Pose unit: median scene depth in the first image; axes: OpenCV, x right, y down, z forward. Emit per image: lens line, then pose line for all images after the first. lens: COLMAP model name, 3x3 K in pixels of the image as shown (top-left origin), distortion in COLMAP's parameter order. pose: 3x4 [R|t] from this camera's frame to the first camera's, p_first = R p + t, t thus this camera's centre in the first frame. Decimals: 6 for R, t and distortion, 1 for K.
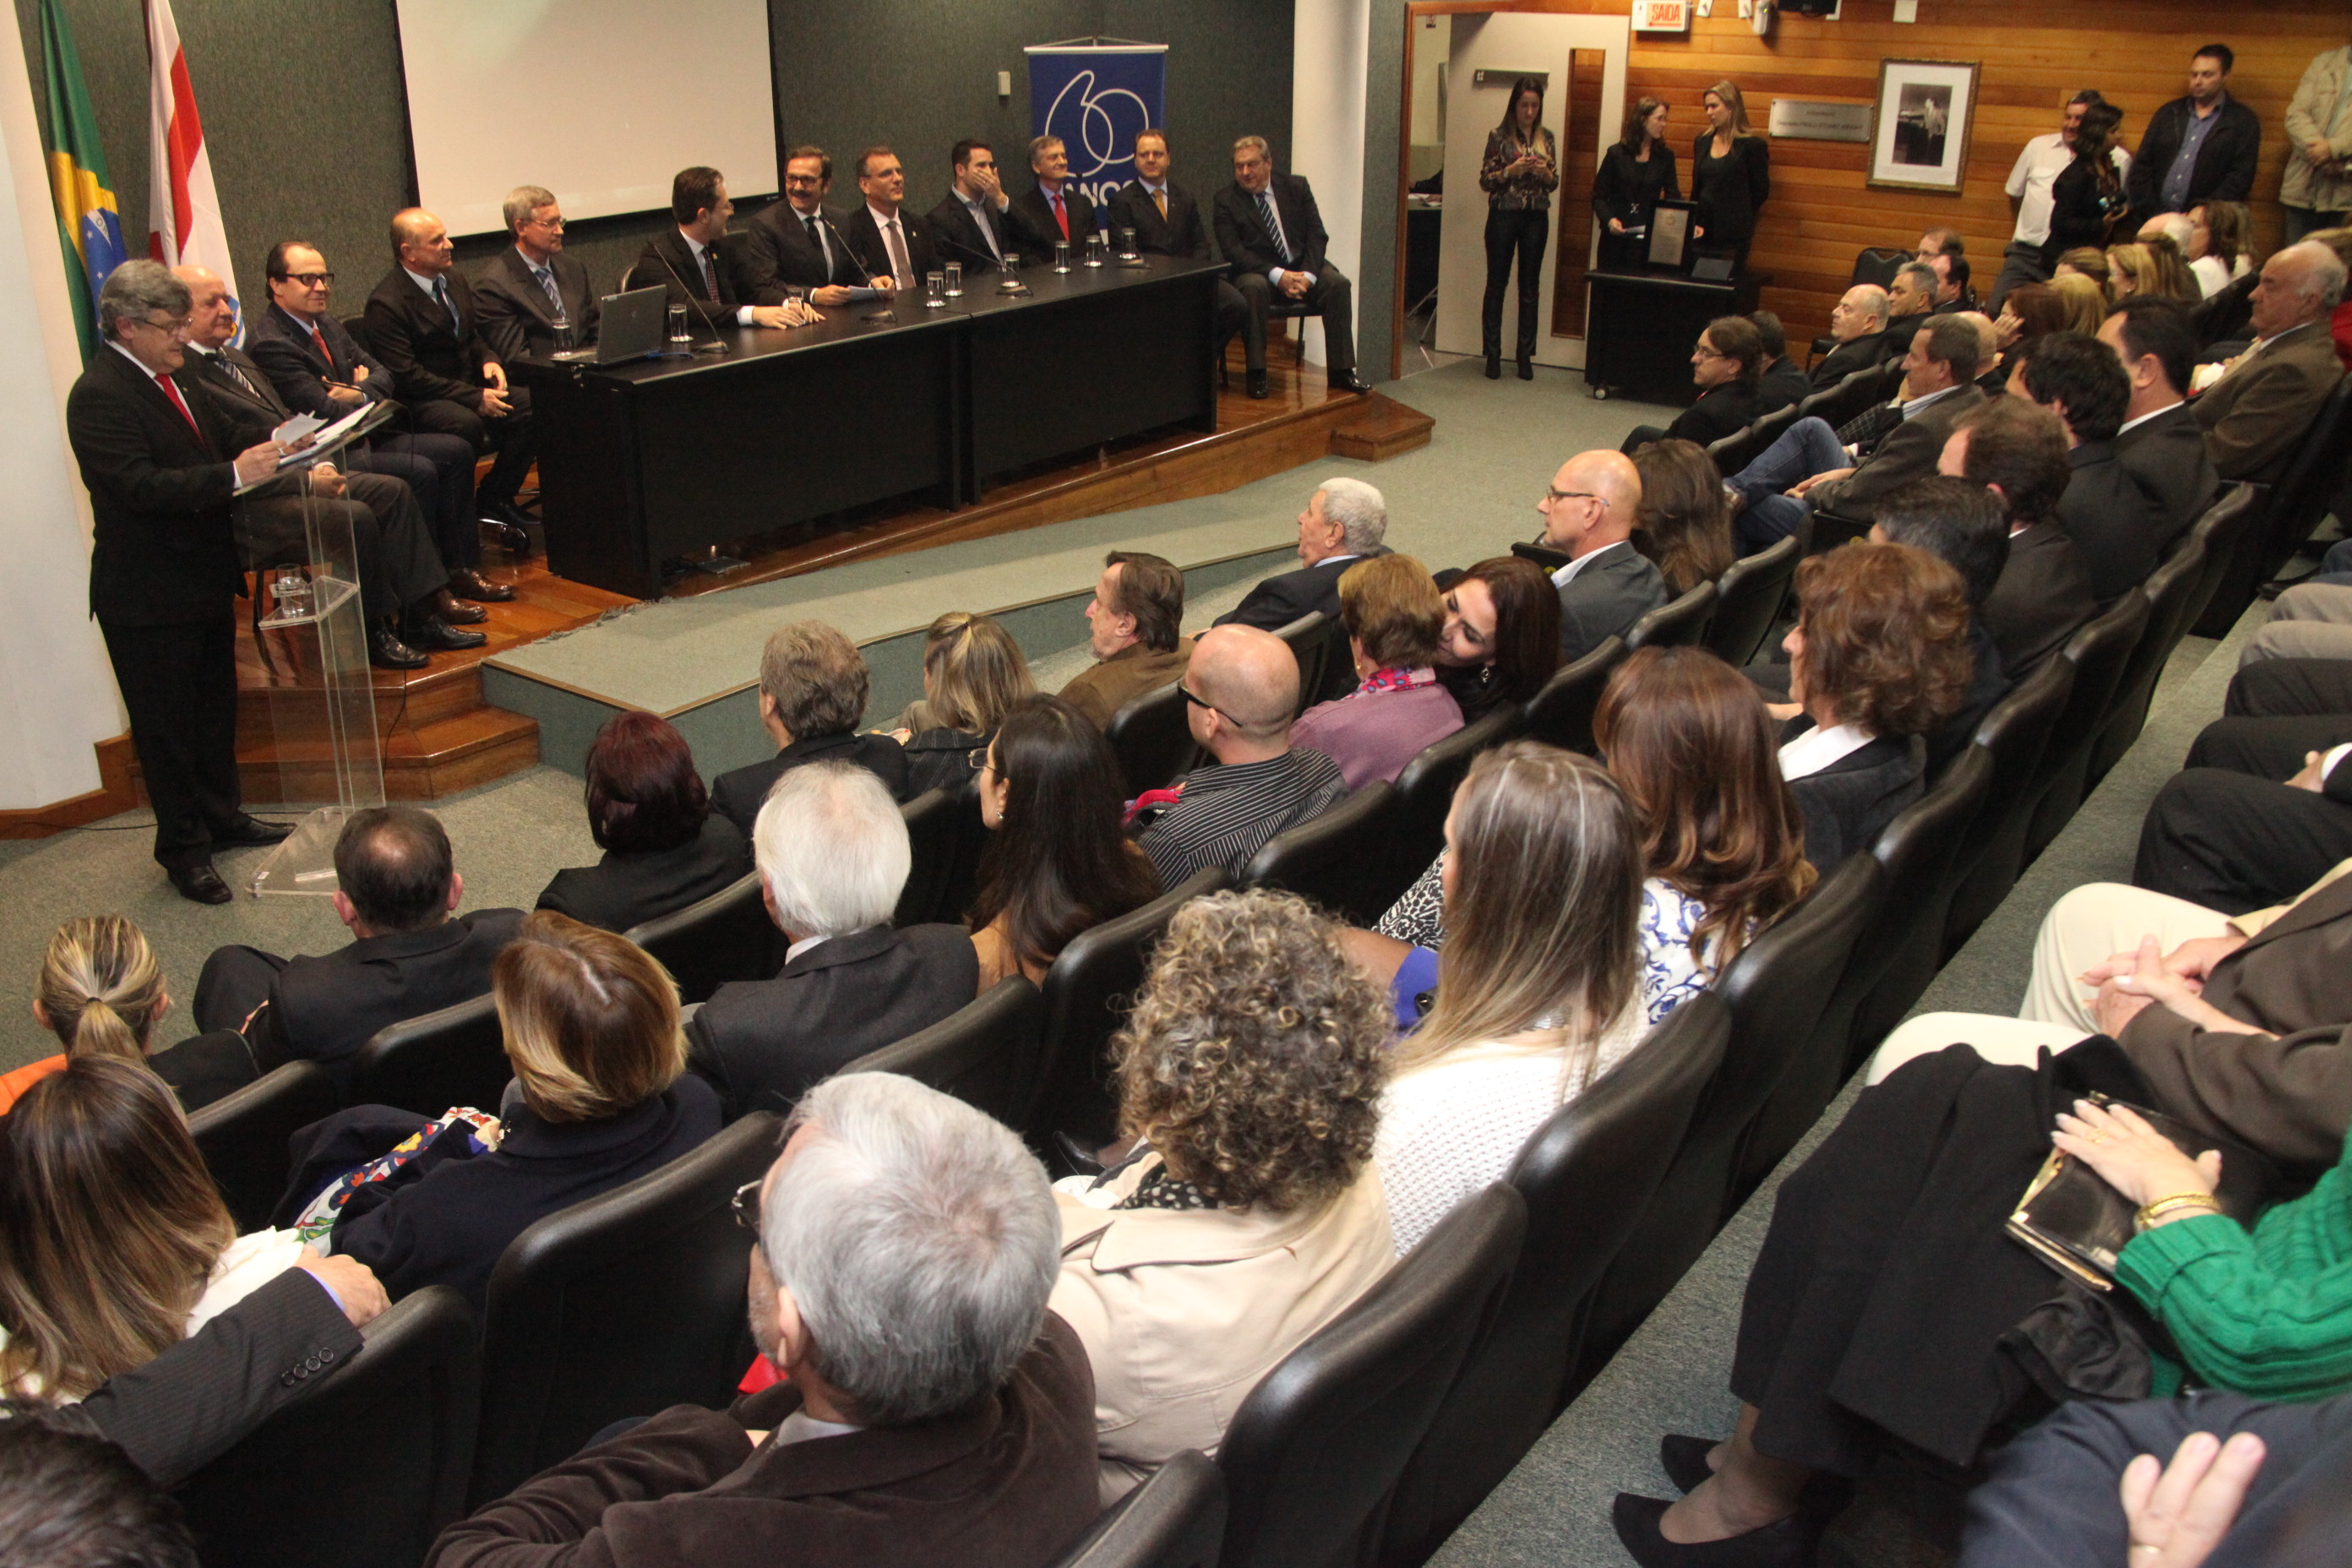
lens RADIAL K [[1984.0, 0, 1119.7], [0, 1984.0, 849.8], [0, 0, 1]] dist [-0.090552, 0.051333]
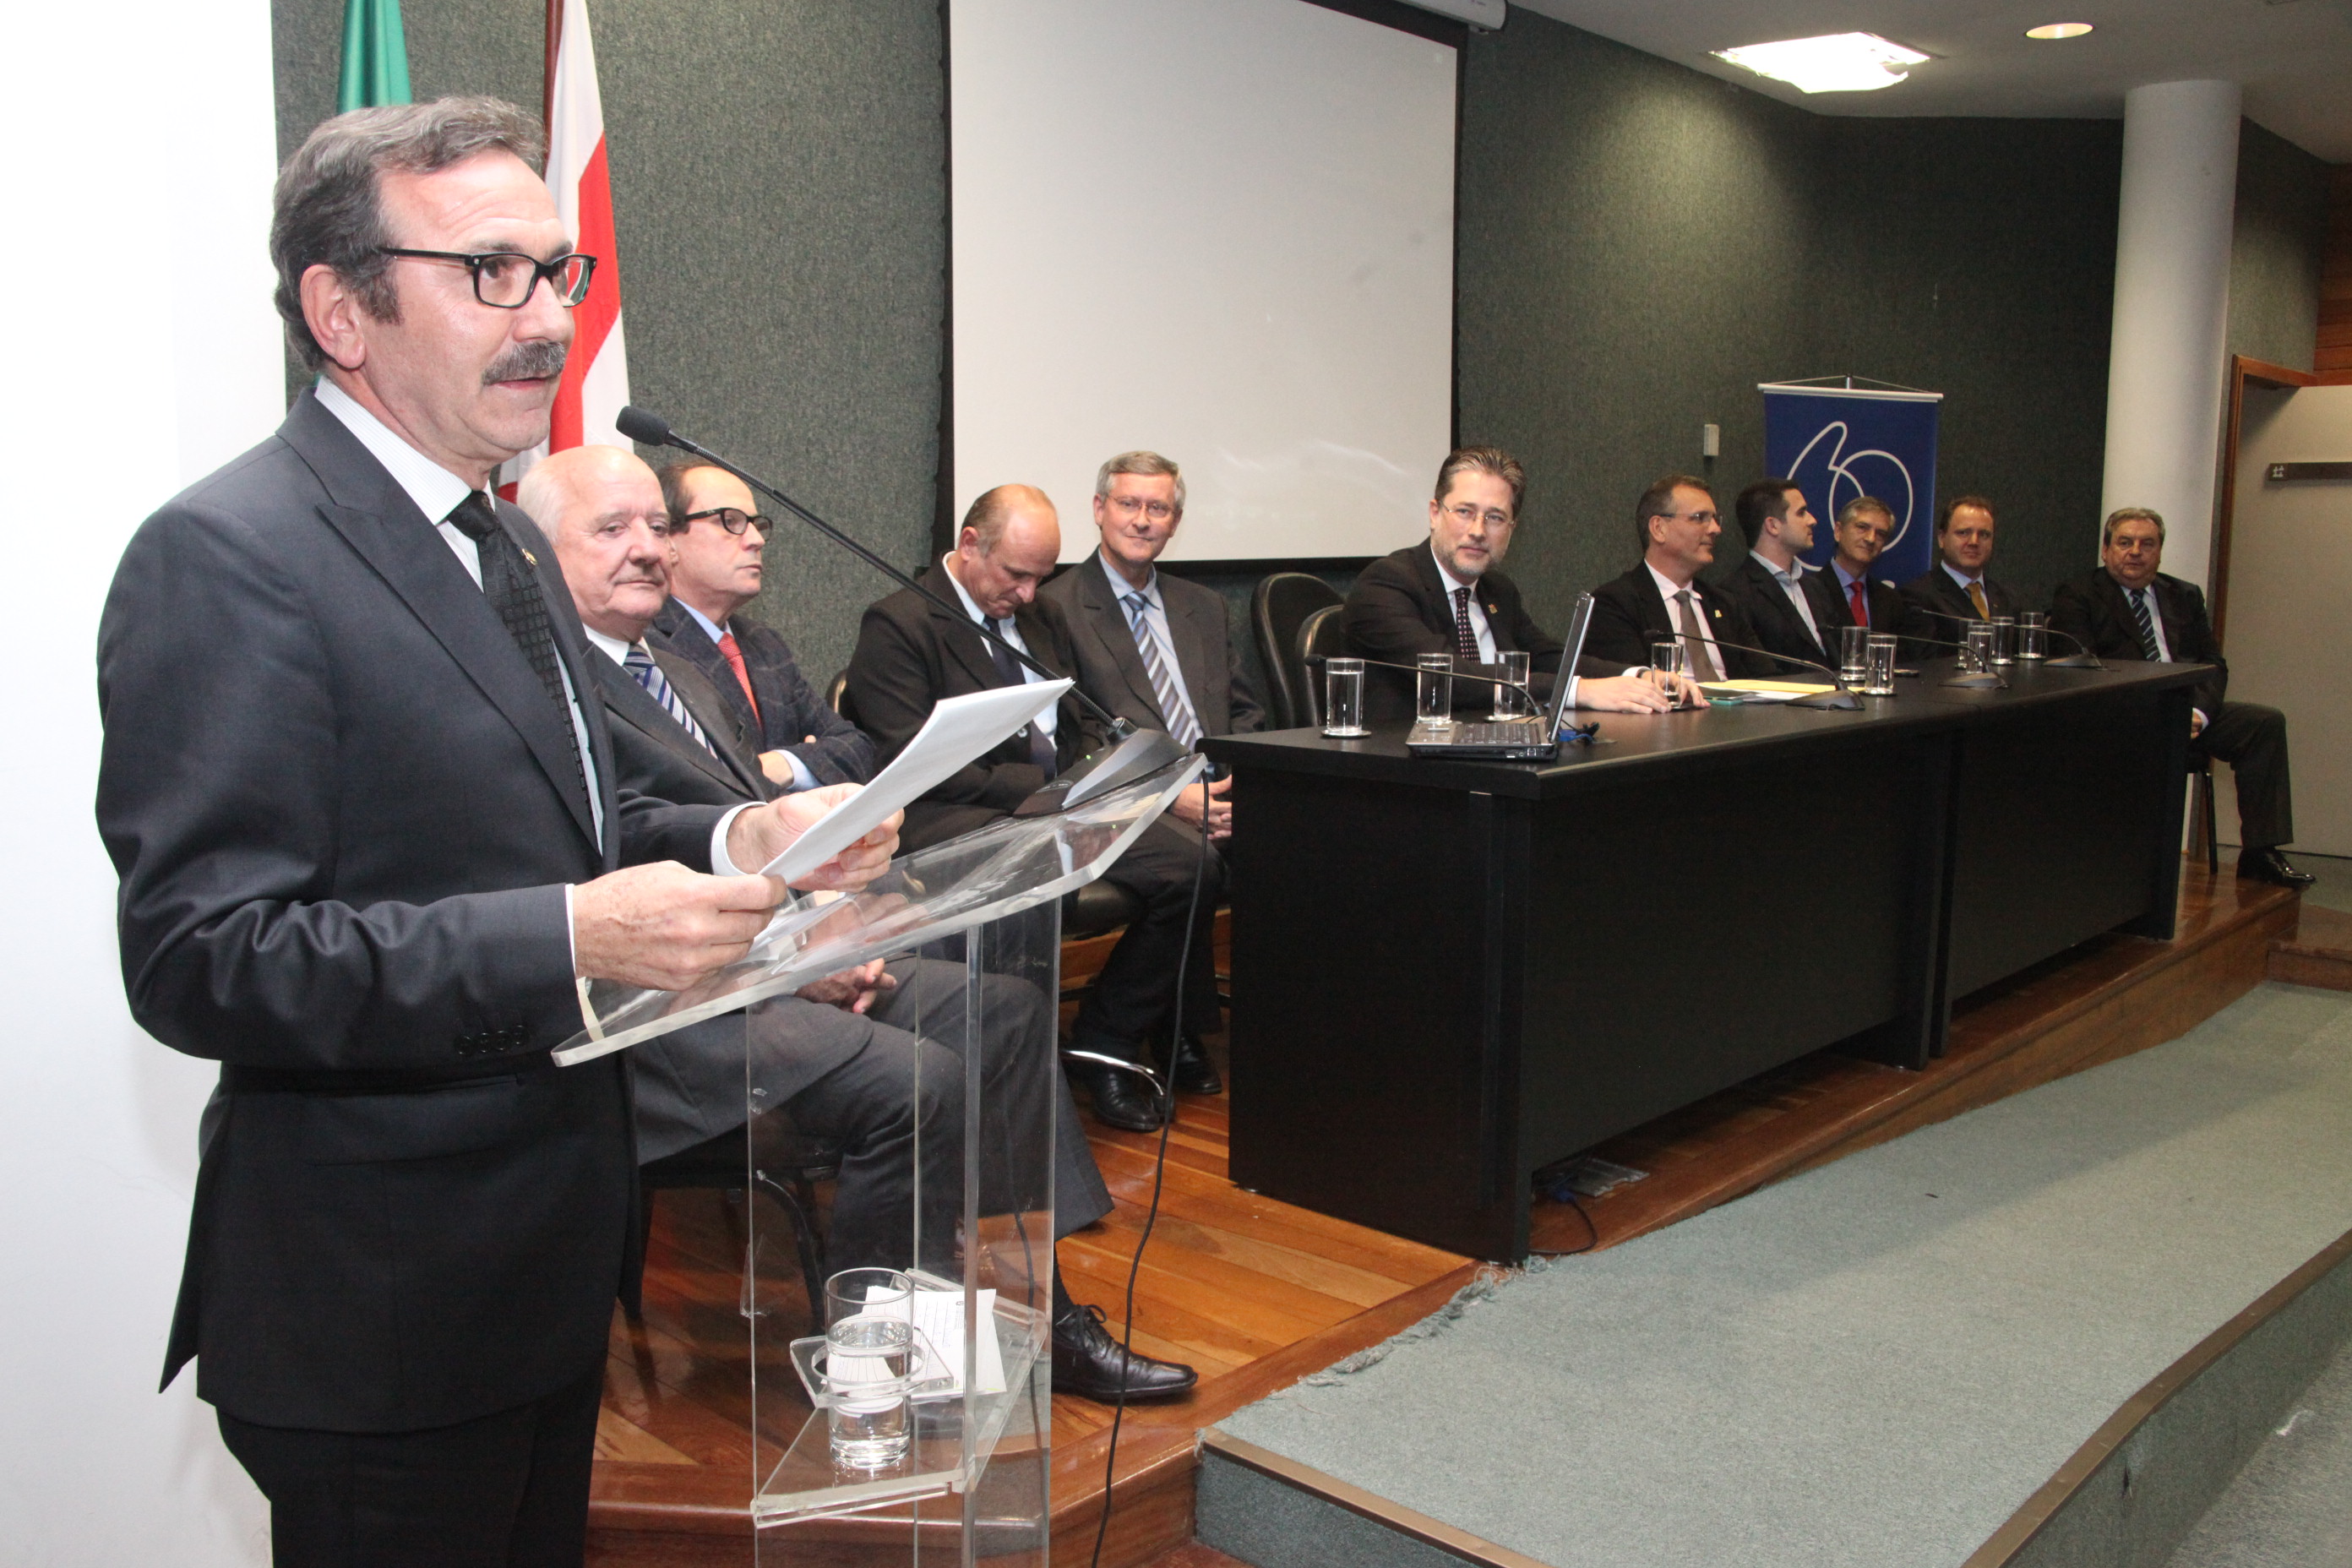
lens RADIAL K [[1984.0, 0, 1151.3], [0, 1984.0, 837.7], [0, 0, 1]] dist [-0.090552, 0.051333]
pose [[0.992716, 0.016907, -0.119288, -0.216185], [-0.047986, 0.963668, -0.262756, -0.080227], [0.110511, 0.266566, 0.957460, 0.442588]]
